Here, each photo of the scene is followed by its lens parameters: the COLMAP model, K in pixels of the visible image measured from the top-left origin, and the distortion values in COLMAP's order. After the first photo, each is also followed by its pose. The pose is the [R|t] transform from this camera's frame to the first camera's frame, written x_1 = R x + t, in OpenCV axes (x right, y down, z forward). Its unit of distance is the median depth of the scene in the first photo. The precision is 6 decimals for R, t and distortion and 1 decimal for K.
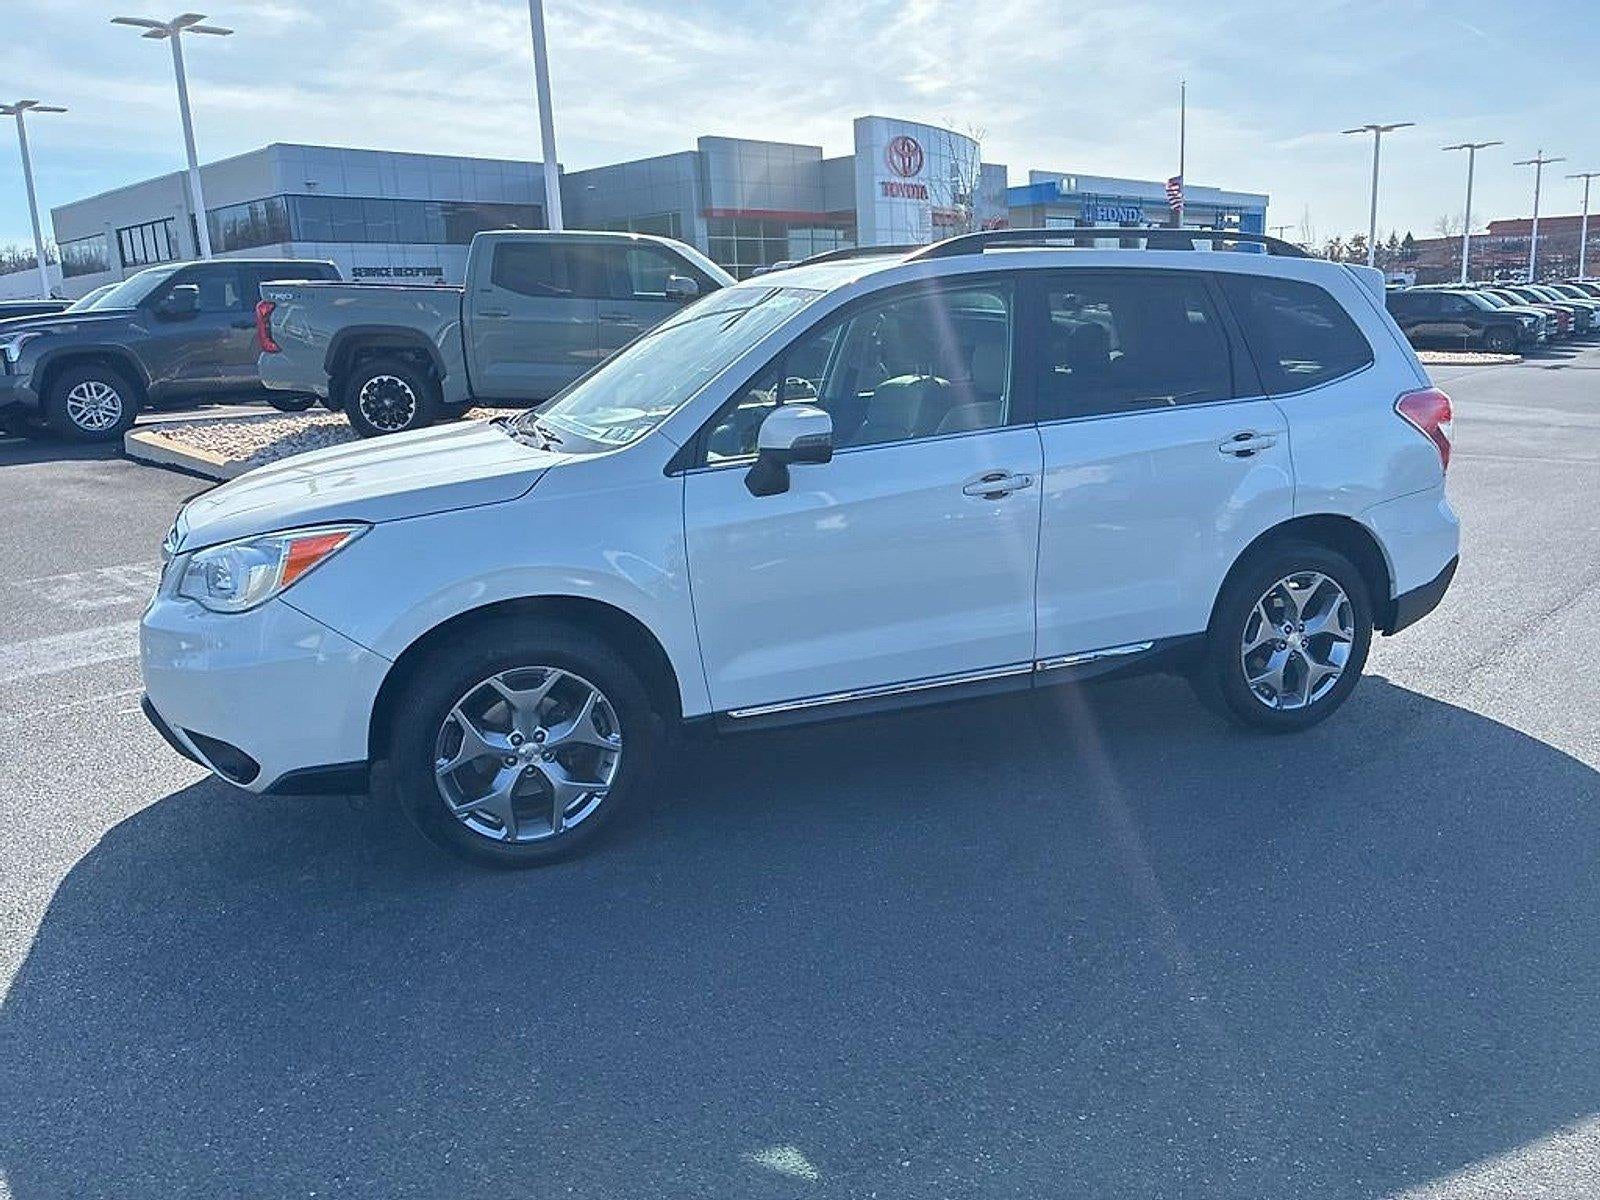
lens RADIAL K [[1202.7, 0, 804.9], [0, 1202.7, 598.1], [0, 0, 1]] dist [0.041836, -0.057137]
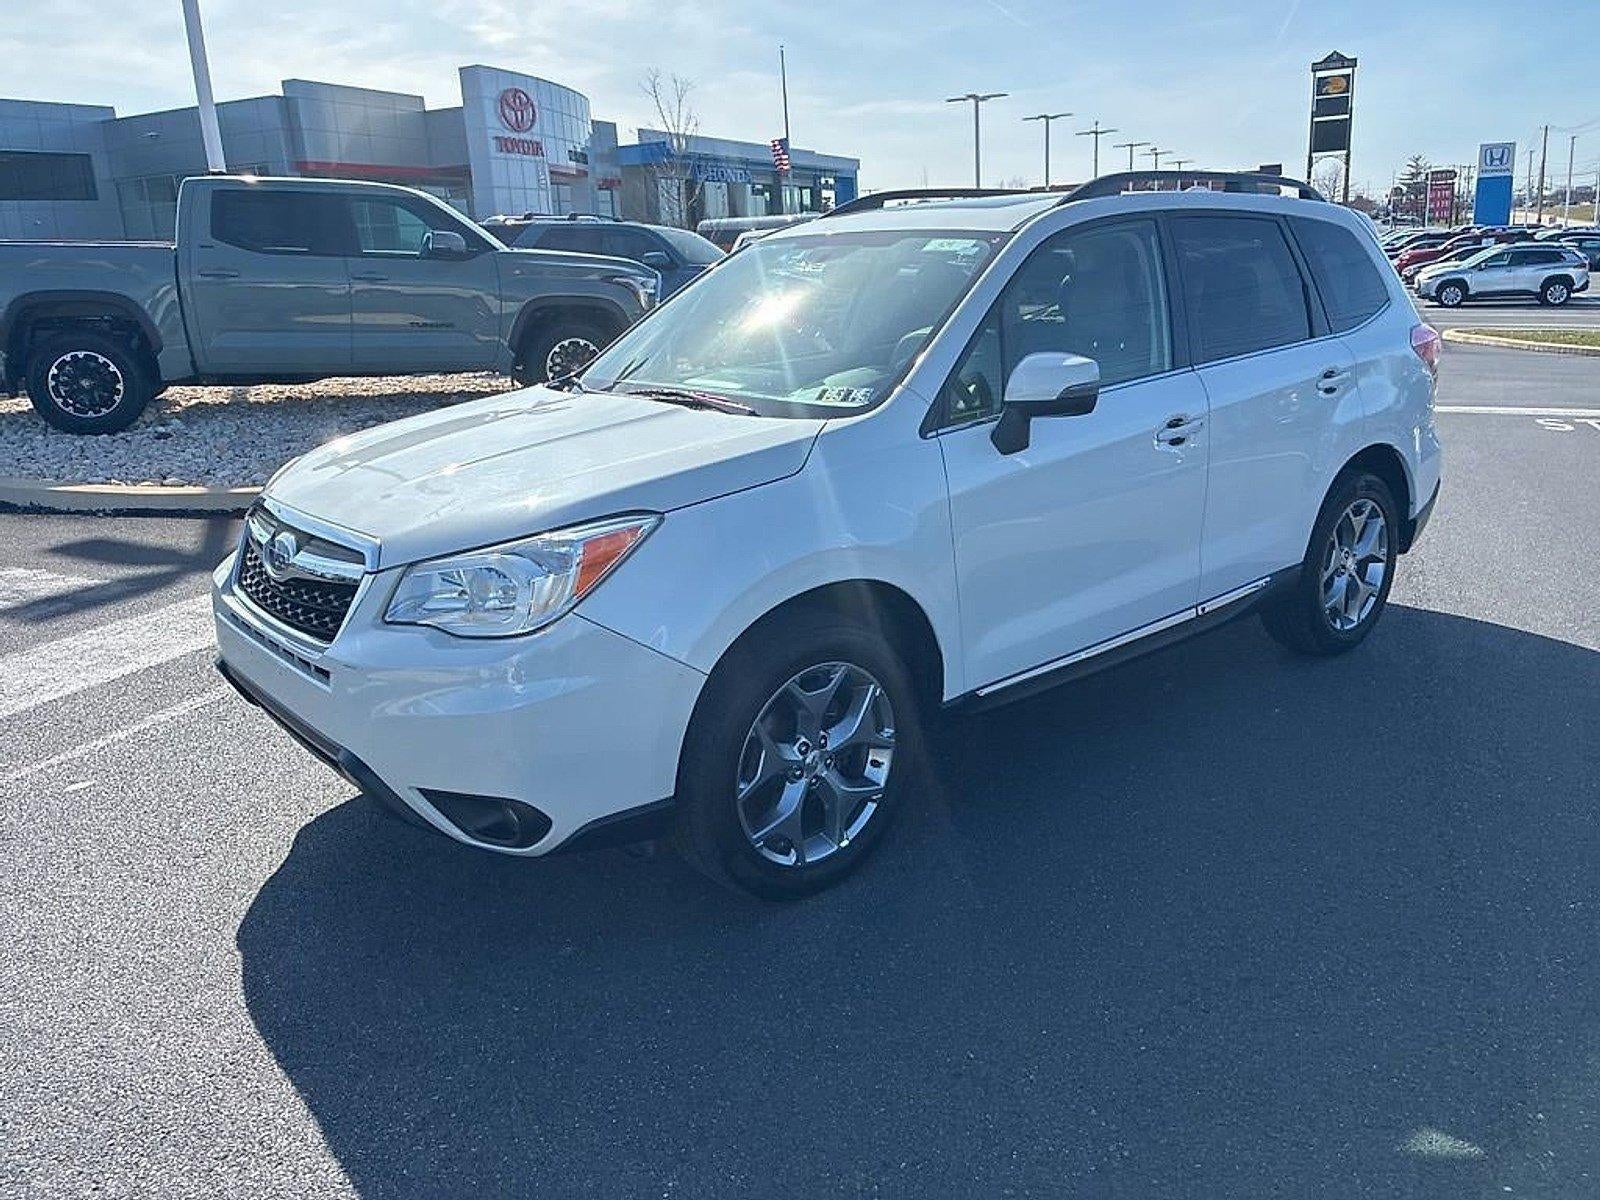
lens RADIAL K [[1202.7, 0, 809.2], [0, 1202.7, 598.8], [0, 0, 1]] dist [0.041836, -0.057137]
pose [[0.946892, -0.093801, 0.307566, -0.391447], [0.084494, 0.995475, 0.043472, -0.022638], [-0.310252, -0.015176, 0.950533, 0.136761]]
